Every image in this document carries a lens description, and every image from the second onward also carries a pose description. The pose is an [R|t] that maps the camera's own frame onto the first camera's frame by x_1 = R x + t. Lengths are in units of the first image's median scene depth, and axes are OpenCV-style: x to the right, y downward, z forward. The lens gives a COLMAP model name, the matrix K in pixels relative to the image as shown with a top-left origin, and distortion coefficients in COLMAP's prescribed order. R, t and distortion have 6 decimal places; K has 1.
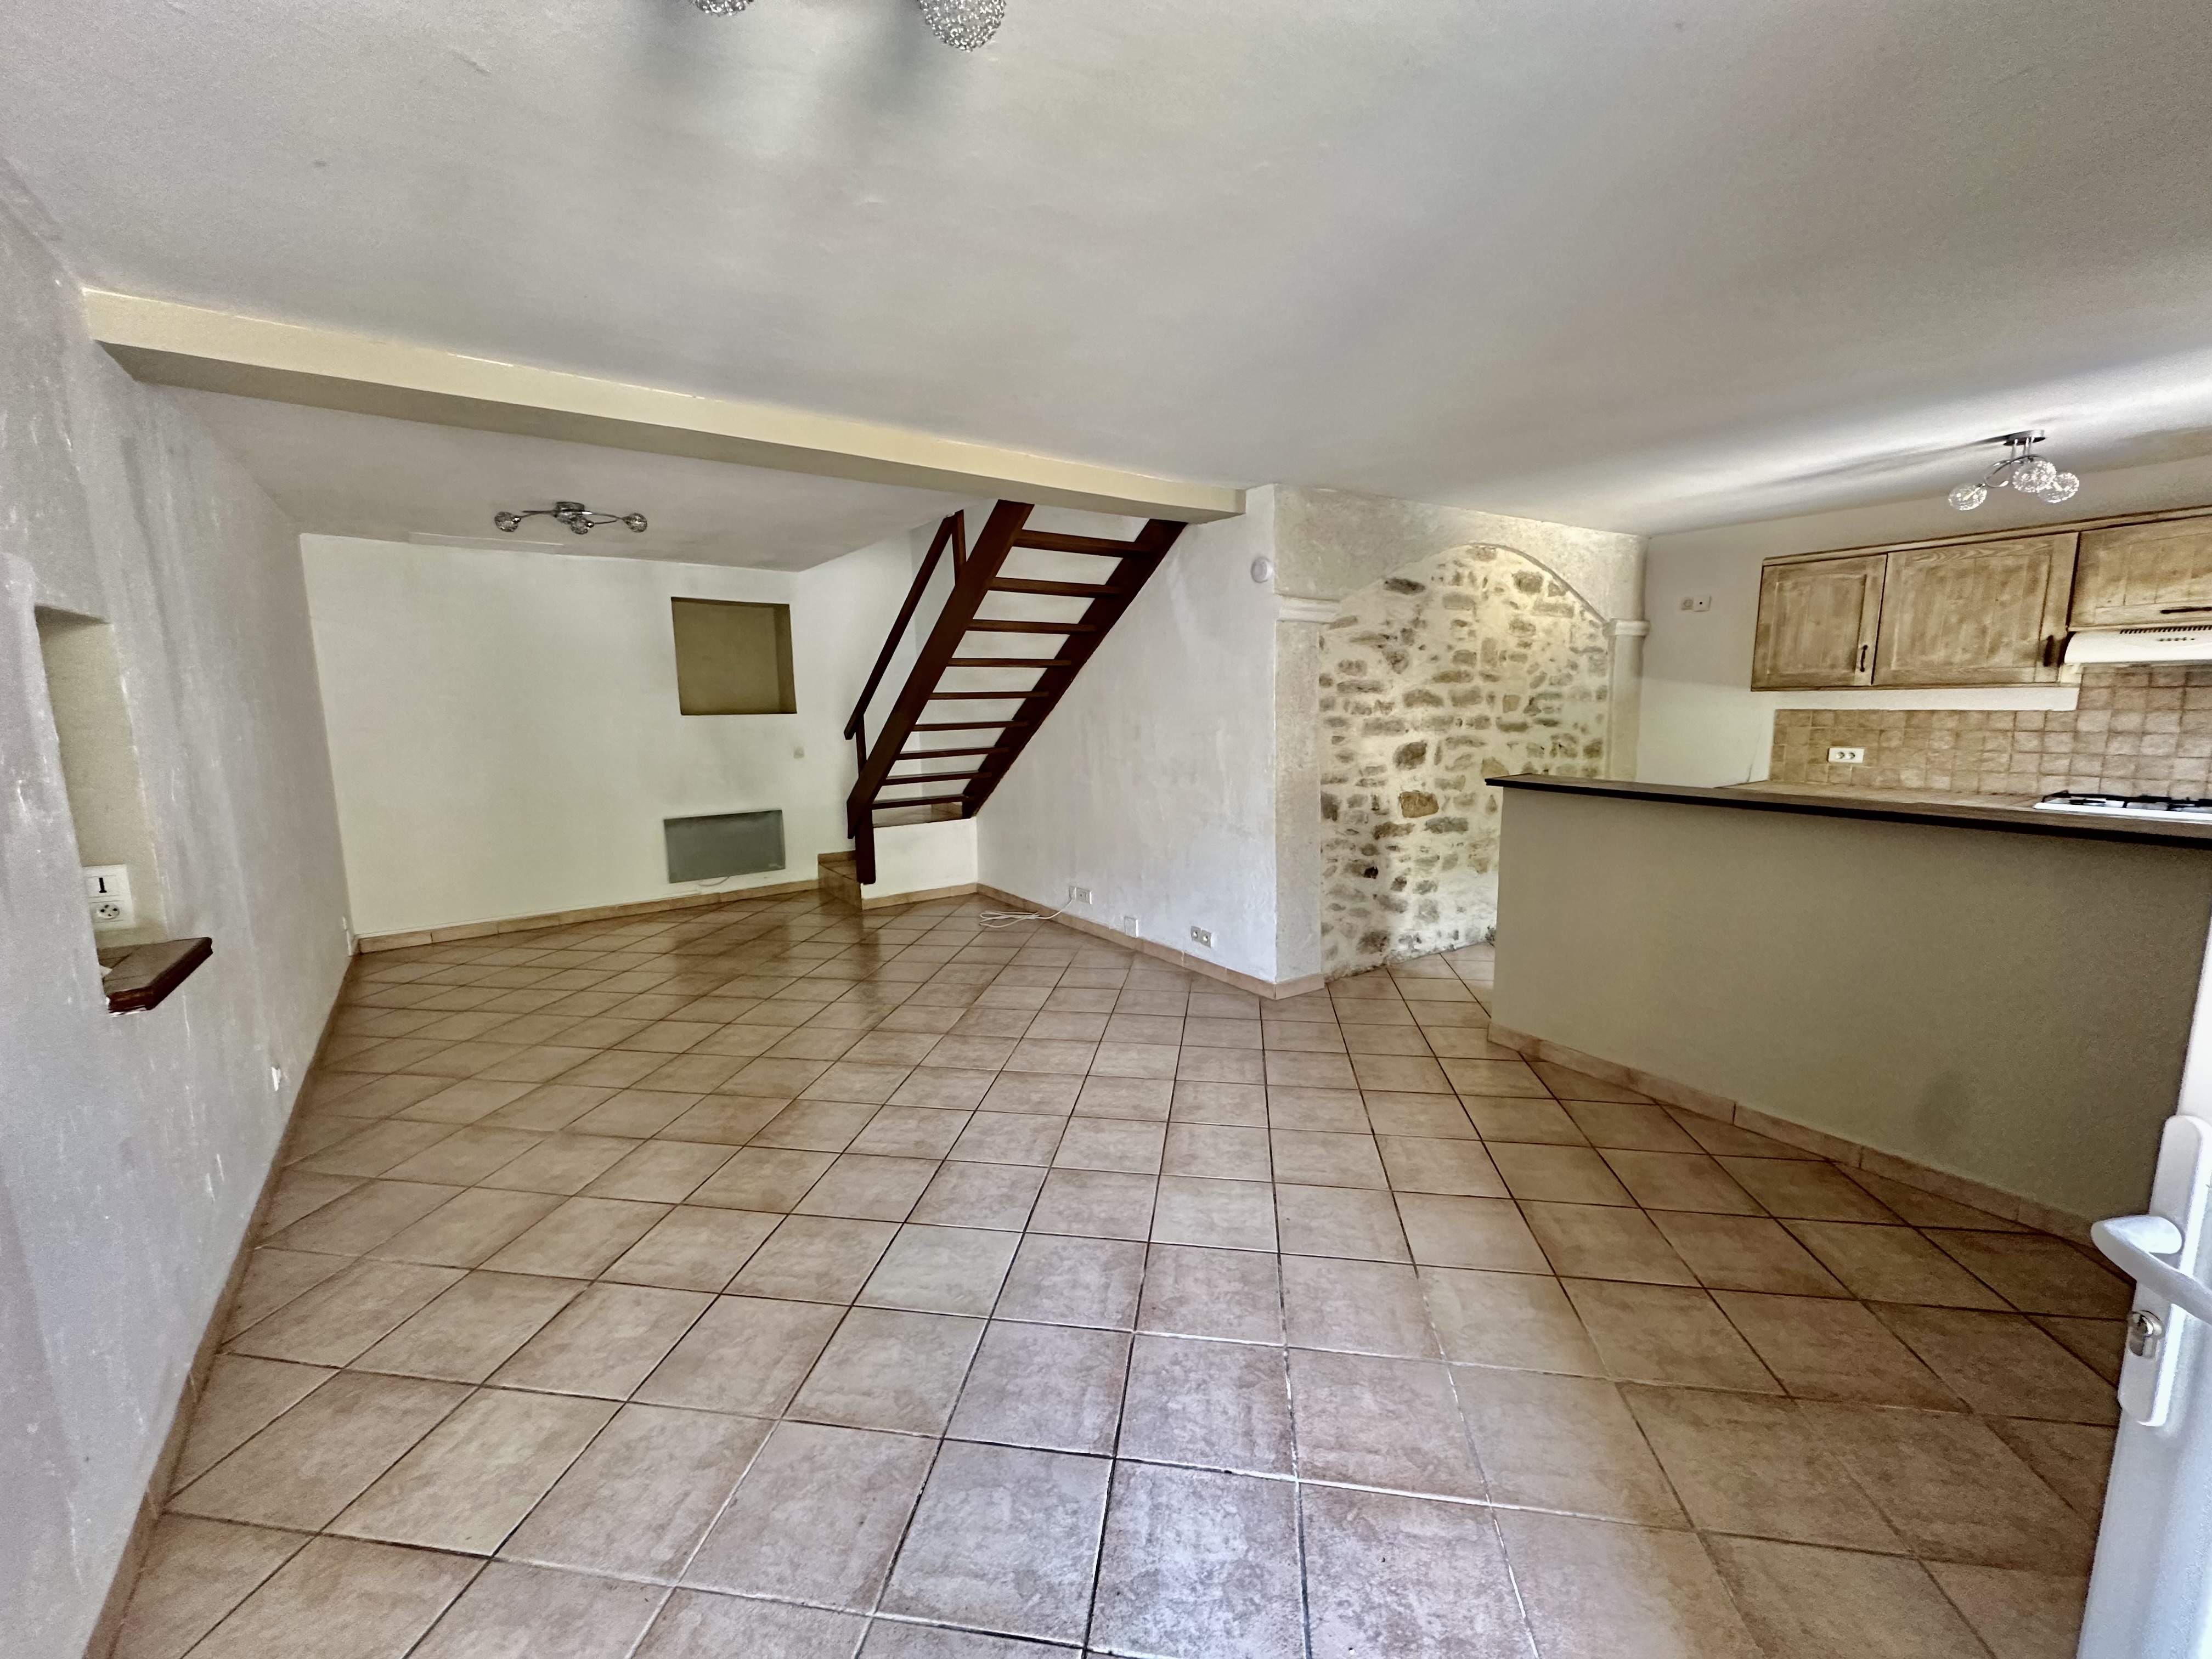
lens RADIAL K [[884.3, 0, 1106.0], [0, 884.3, 829.5], [0, 0, 1]] dist [0.000446, 0.000050]
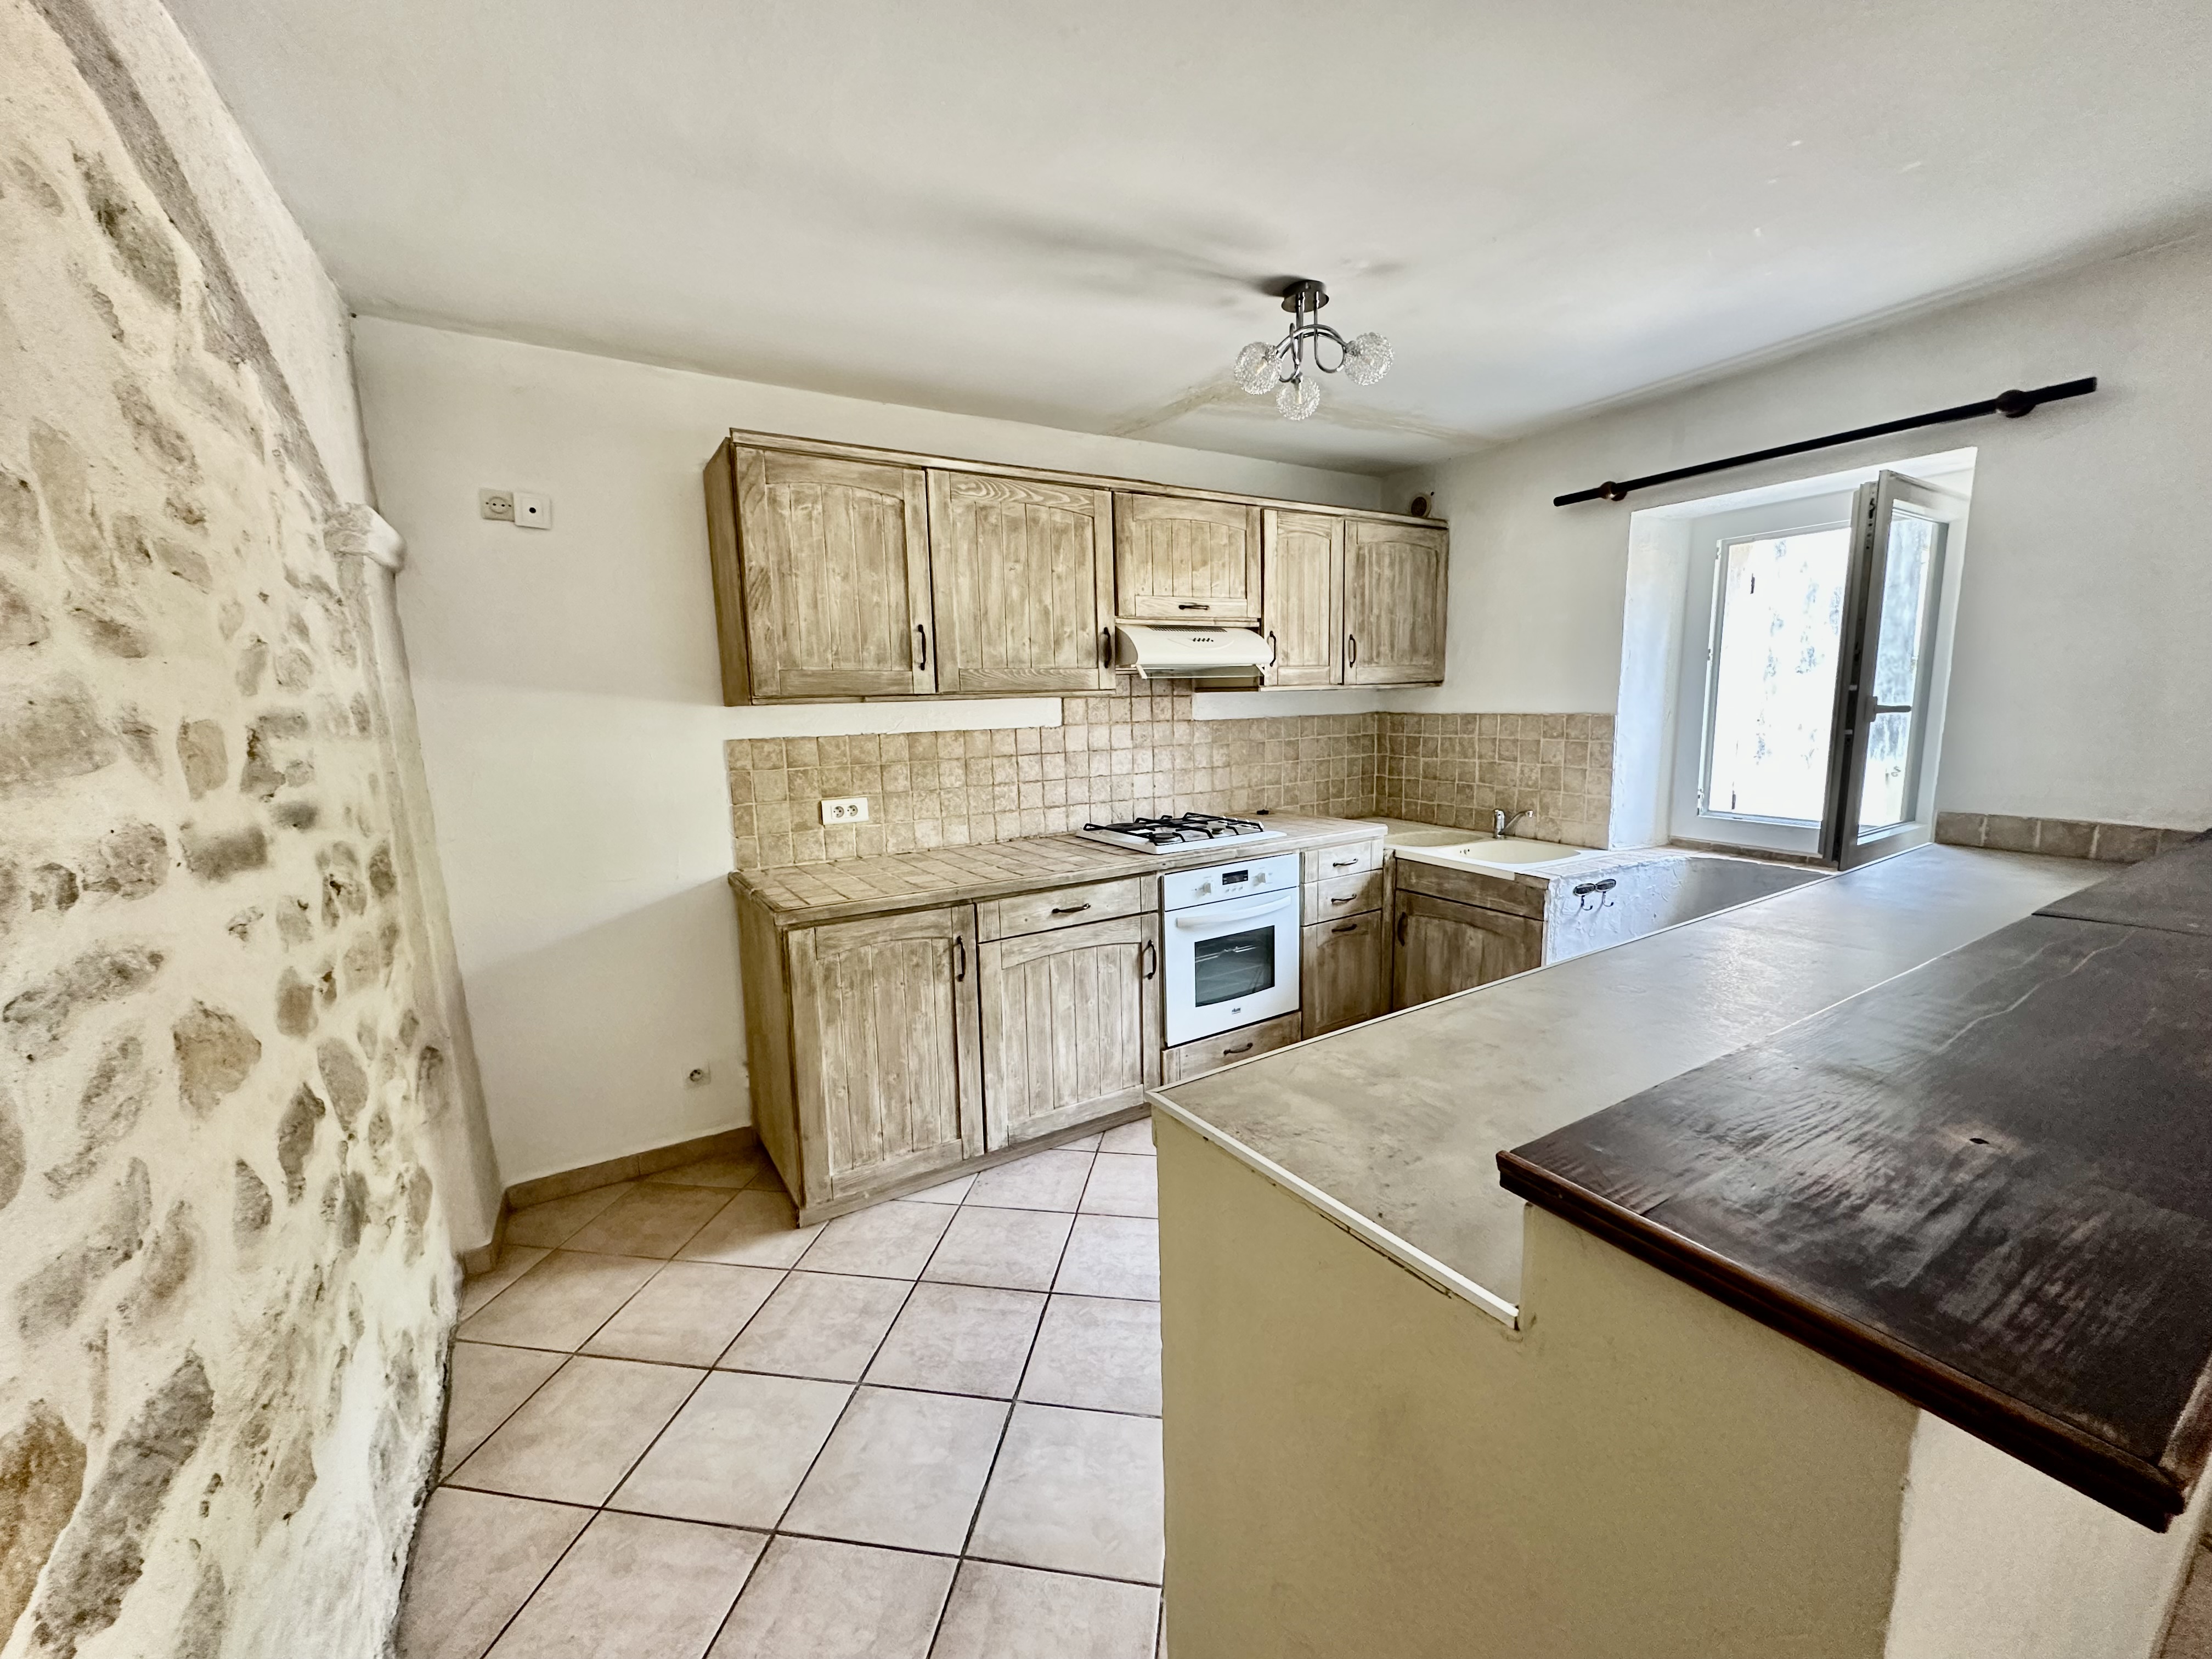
lens RADIAL K [[884.3, 0, 1106.0], [0, 884.3, 829.5], [0, 0, 1]] dist [0.000446, 0.000050]
pose [[0.021976, -0.138183, 0.990163, 0.263906], [0.168768, 0.976701, 0.132559, -0.132416], [-0.985411, 0.164195, 0.044785, 0.872909]]
